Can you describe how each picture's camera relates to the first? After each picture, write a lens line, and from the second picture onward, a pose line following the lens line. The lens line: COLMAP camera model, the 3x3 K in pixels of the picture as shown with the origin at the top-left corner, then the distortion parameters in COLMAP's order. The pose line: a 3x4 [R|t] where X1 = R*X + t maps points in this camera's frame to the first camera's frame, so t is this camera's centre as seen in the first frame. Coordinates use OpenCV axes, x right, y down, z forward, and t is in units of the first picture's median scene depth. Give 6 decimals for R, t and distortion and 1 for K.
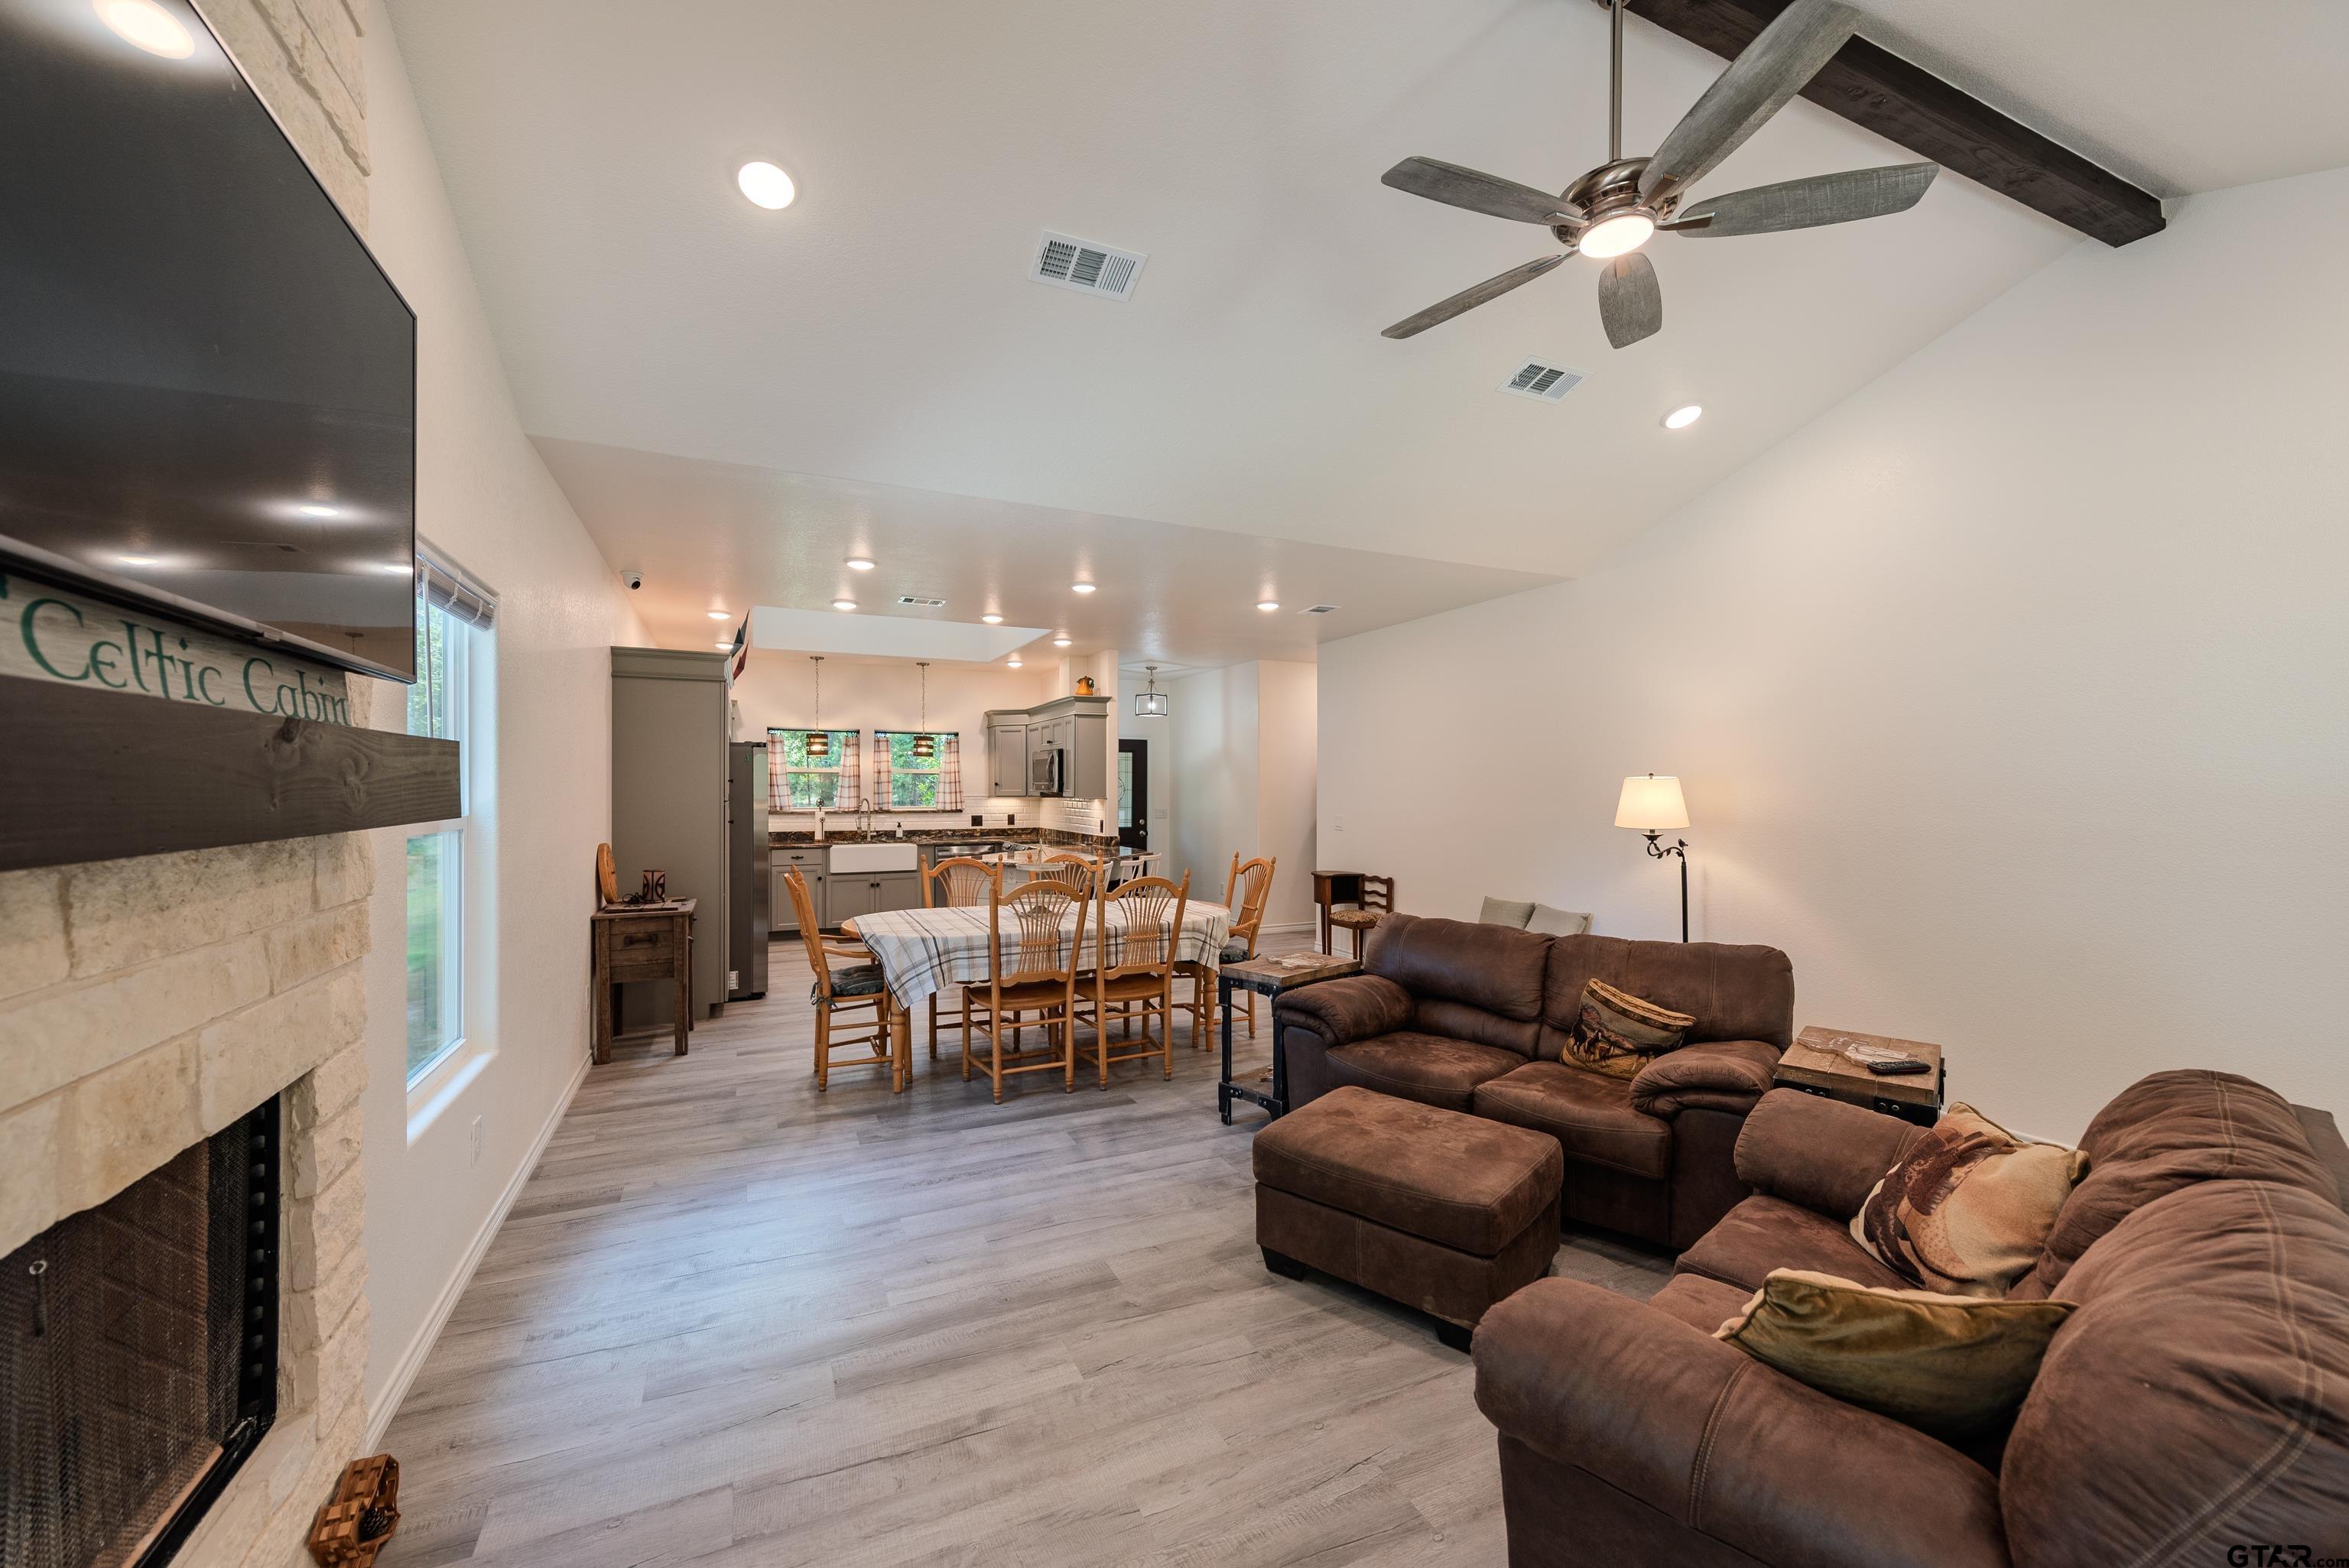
lens RADIAL K [[919.8, 0, 1178.6], [0, 919.8, 789.2], [0, 0, 1]] dist [0.013704, -0.003538]
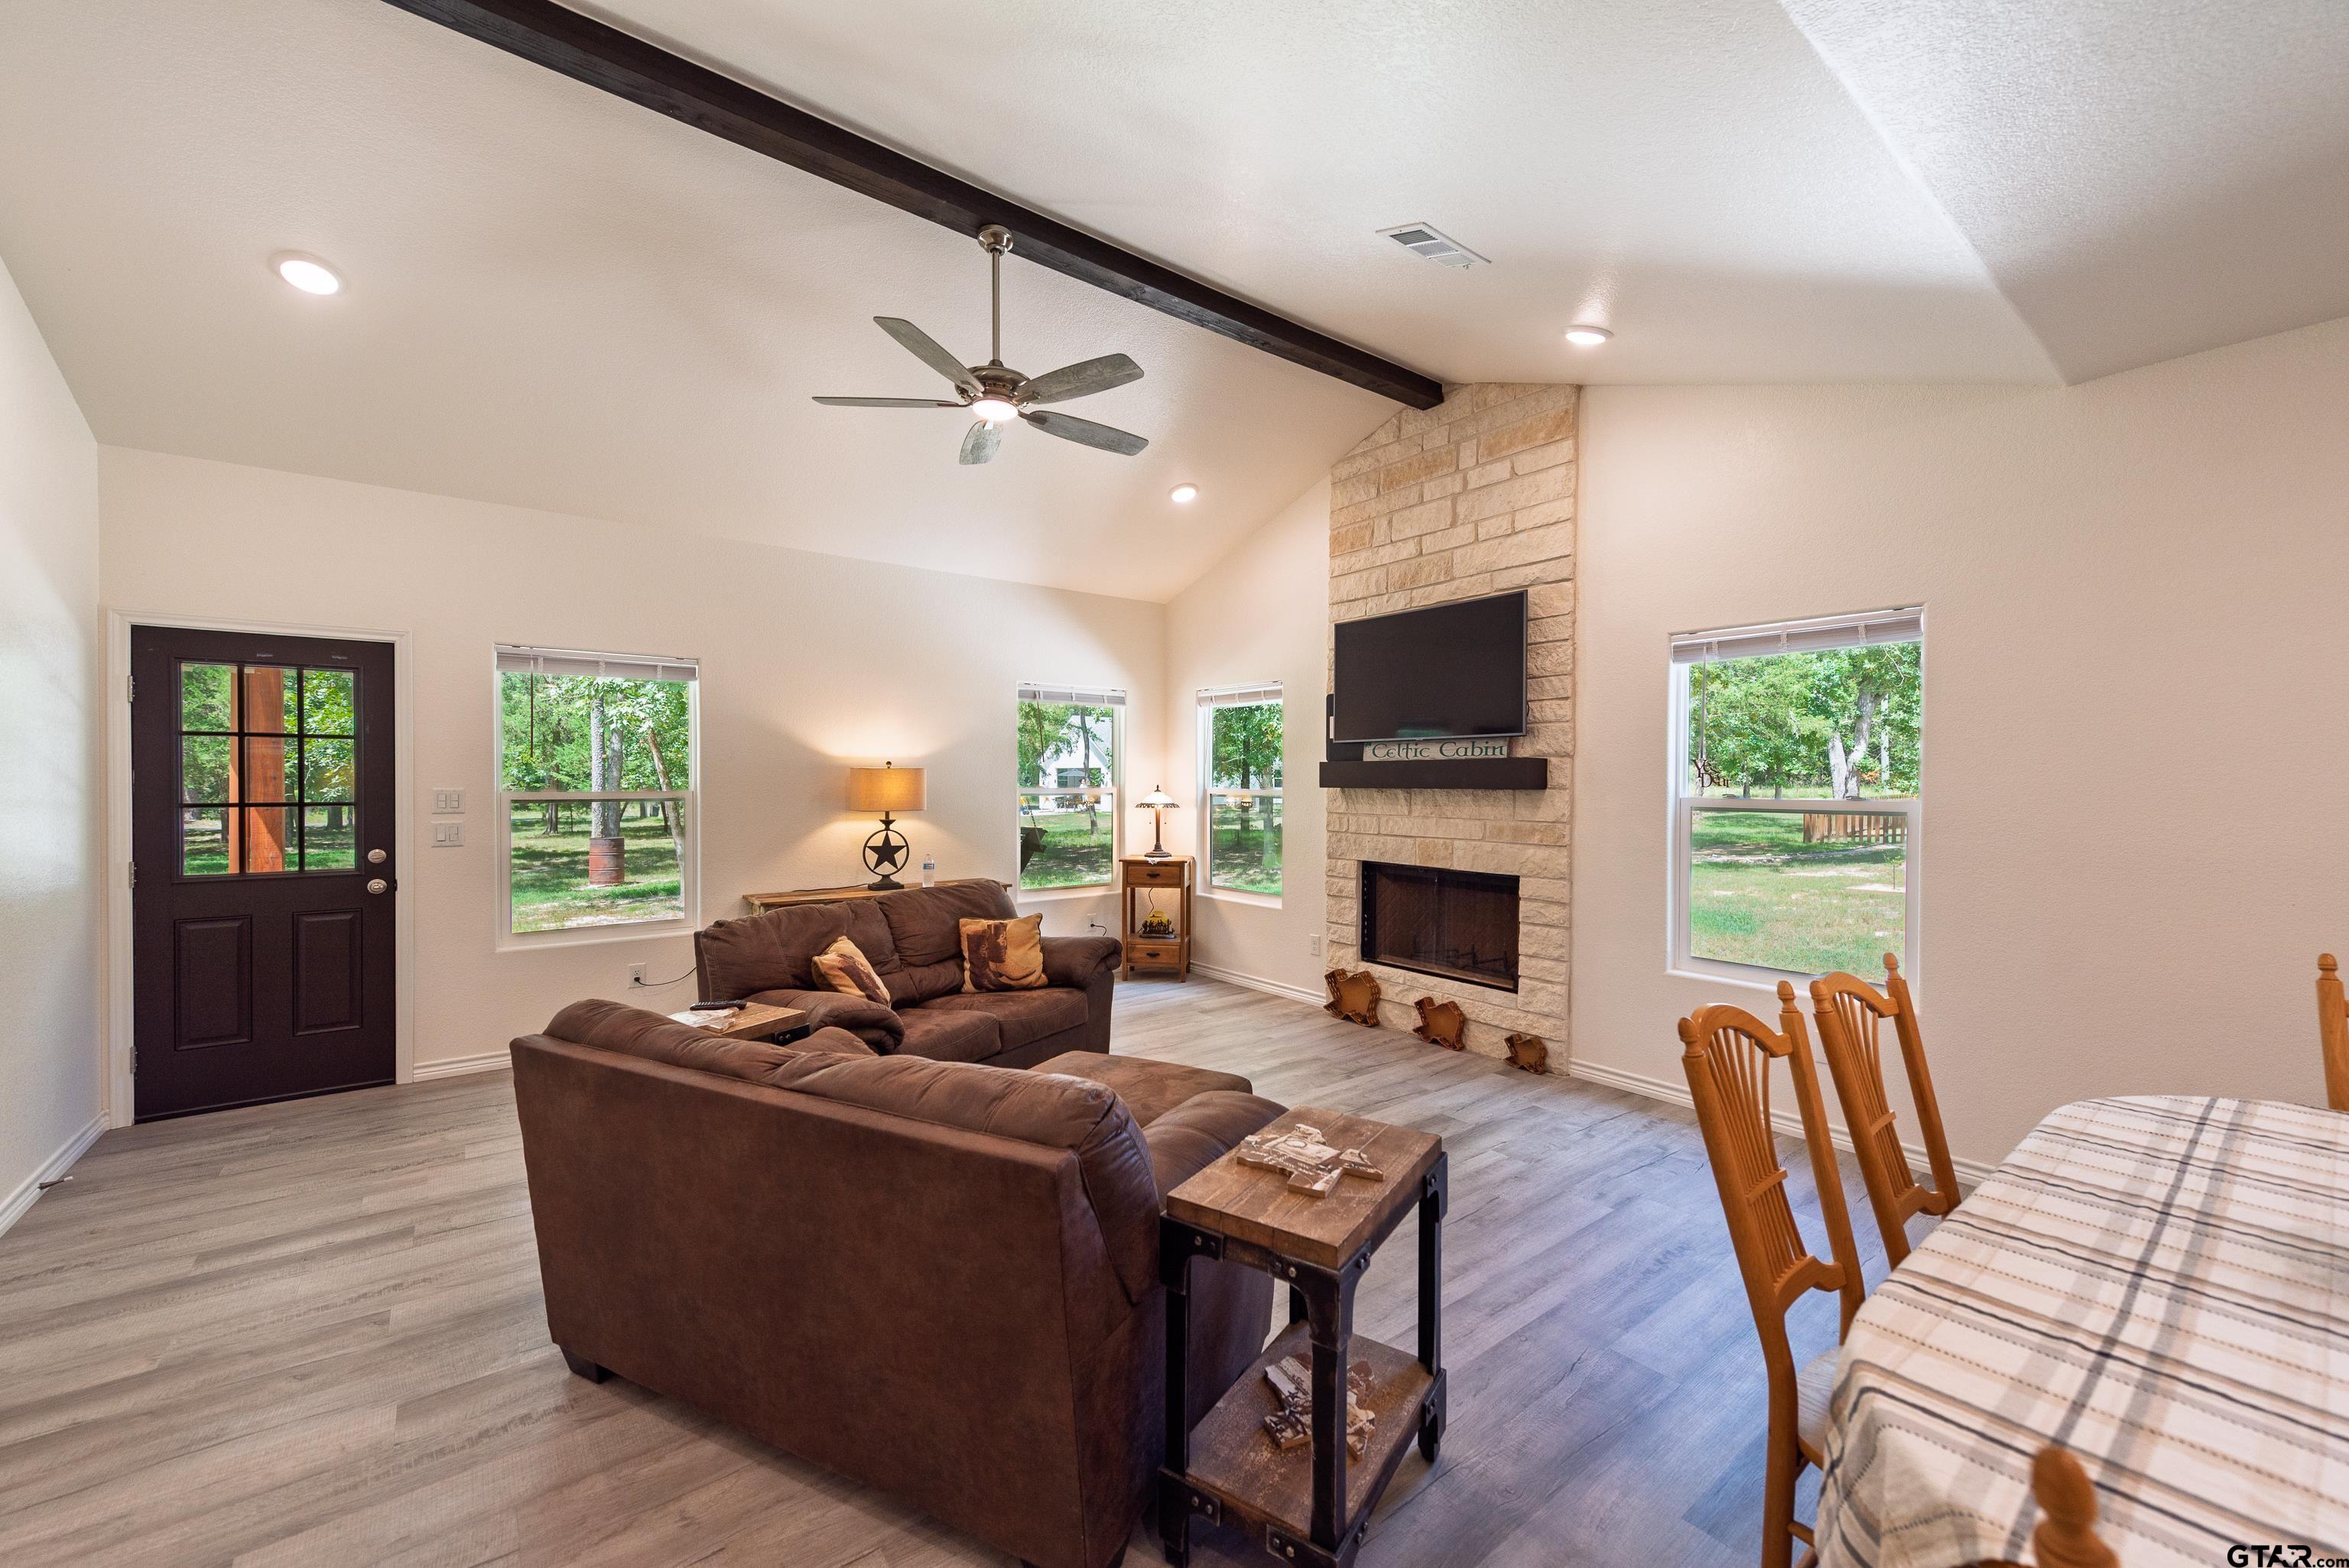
lens RADIAL K [[919.8, 0, 1180.9], [0, 919.8, 787.5], [0, 0, 1]] dist [0.013704, -0.003538]
pose [[-0.973787, -0.000934, -0.227462, 0.125785], [-0.003539, 0.999933, 0.011045, 0.000664], [0.227436, 0.011561, -0.973724, 0.616279]]
